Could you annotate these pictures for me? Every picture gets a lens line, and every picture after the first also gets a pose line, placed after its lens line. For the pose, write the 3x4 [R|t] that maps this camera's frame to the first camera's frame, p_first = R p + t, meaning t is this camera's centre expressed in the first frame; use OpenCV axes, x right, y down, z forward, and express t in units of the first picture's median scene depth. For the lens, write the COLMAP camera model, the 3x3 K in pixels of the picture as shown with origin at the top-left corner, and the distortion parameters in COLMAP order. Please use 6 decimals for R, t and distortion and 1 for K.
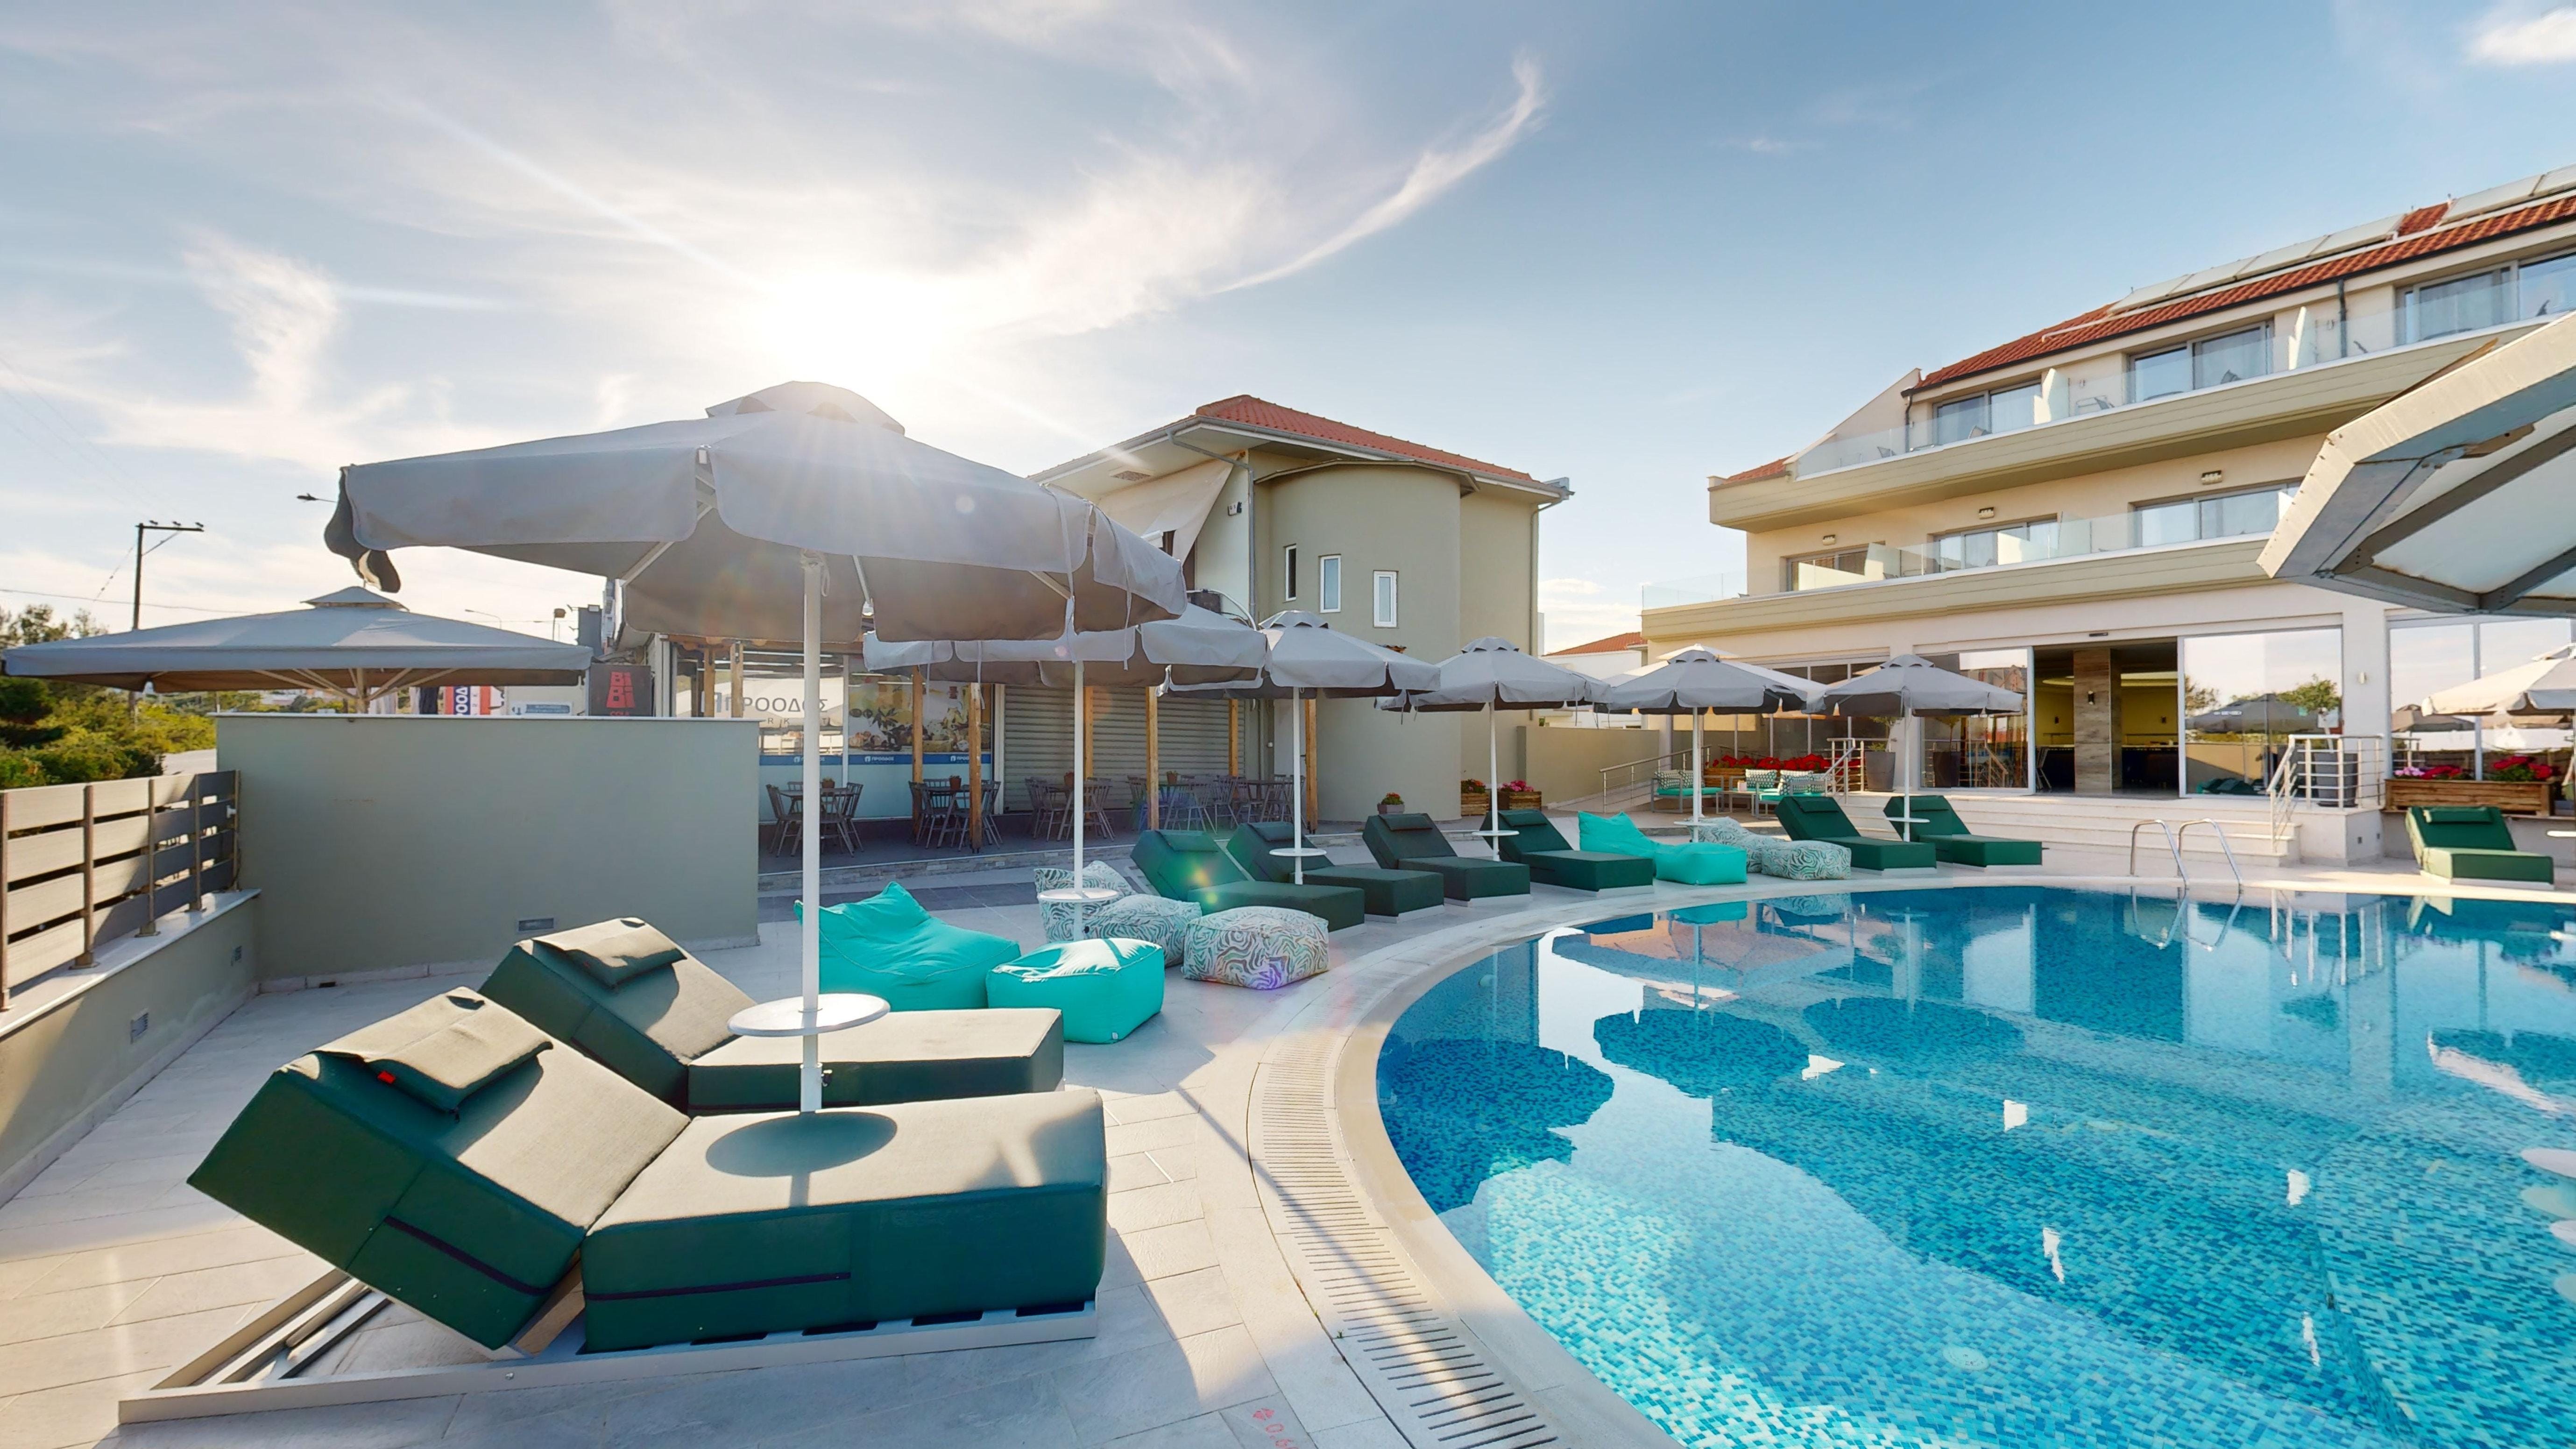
lens RADIAL K [[1072.7, 0, 1286.0], [0, 1072.7, 730.6], [0, 0, 1]] dist [0.000356, -0.000062]
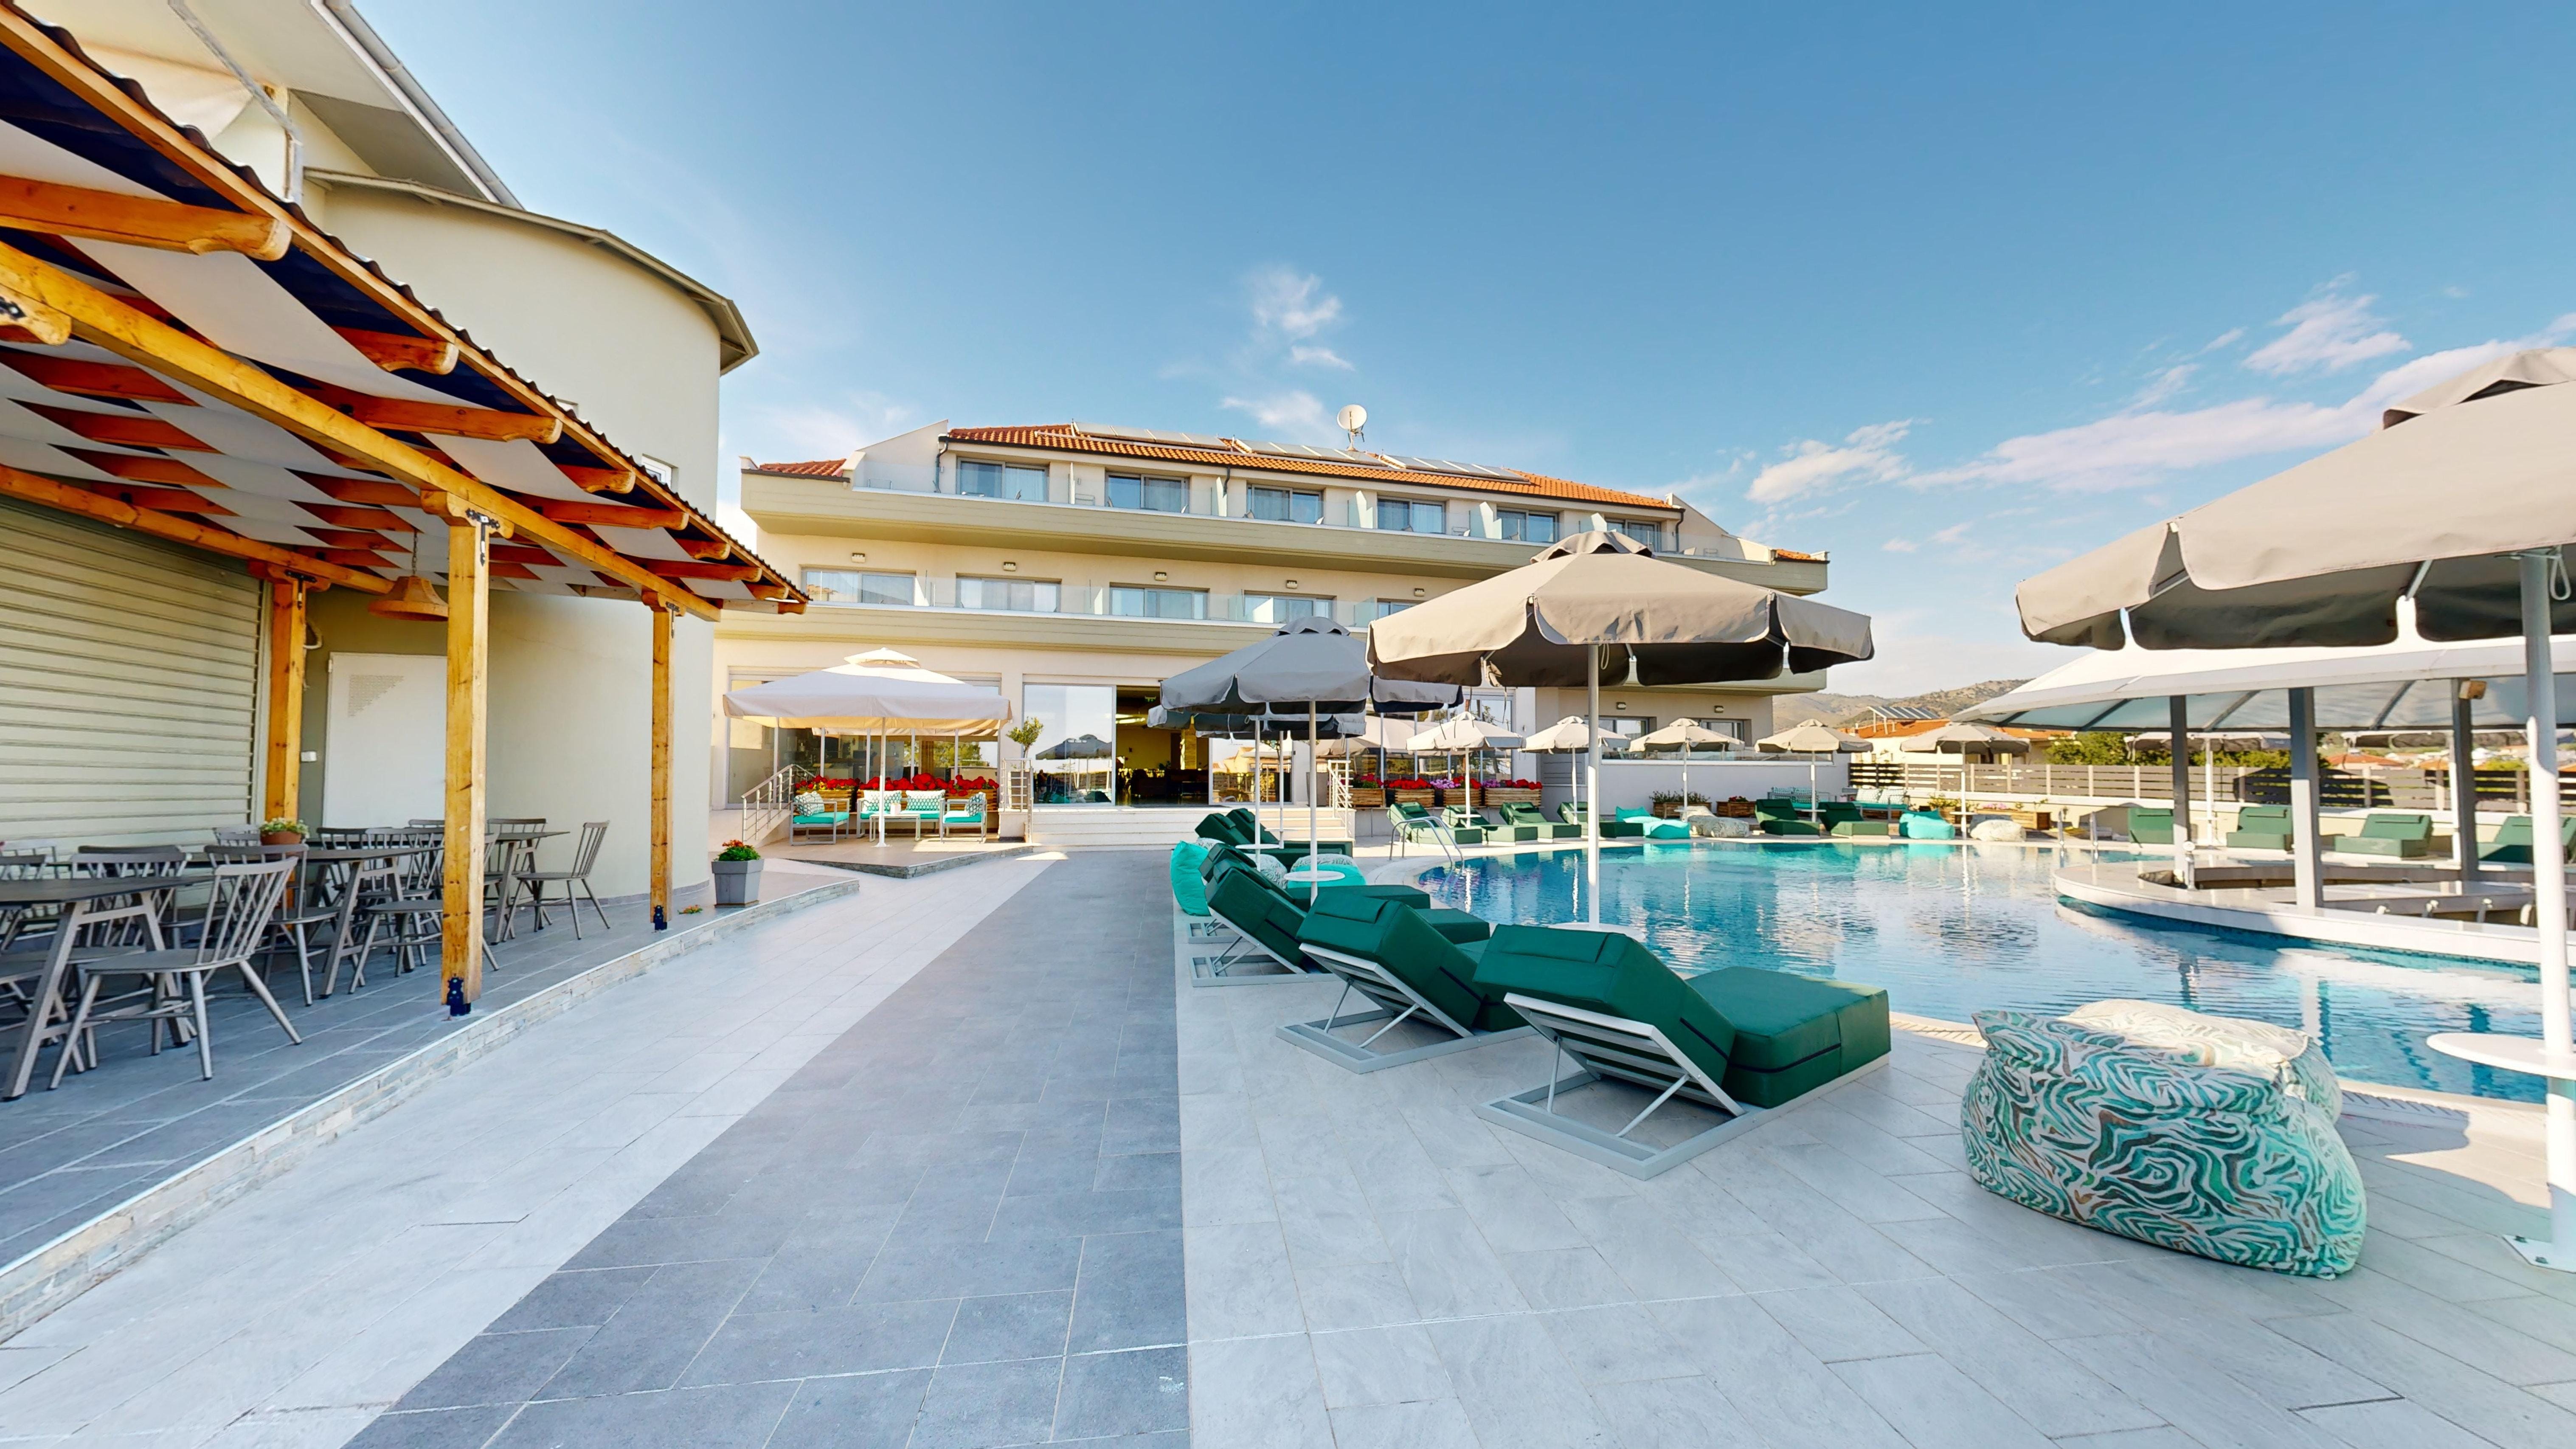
lens RADIAL K [[944.2, 0, 1286.1], [0, 944.2, 728.8], [0, 0, 1]] dist [-0.000195, 0.000039]
pose [[0.297360, 0.040613, 0.953901, -0.145847], [-0.018222, 0.999154, -0.036860, 0.004277], [-0.954592, -0.006421, 0.297848, 0.256945]]
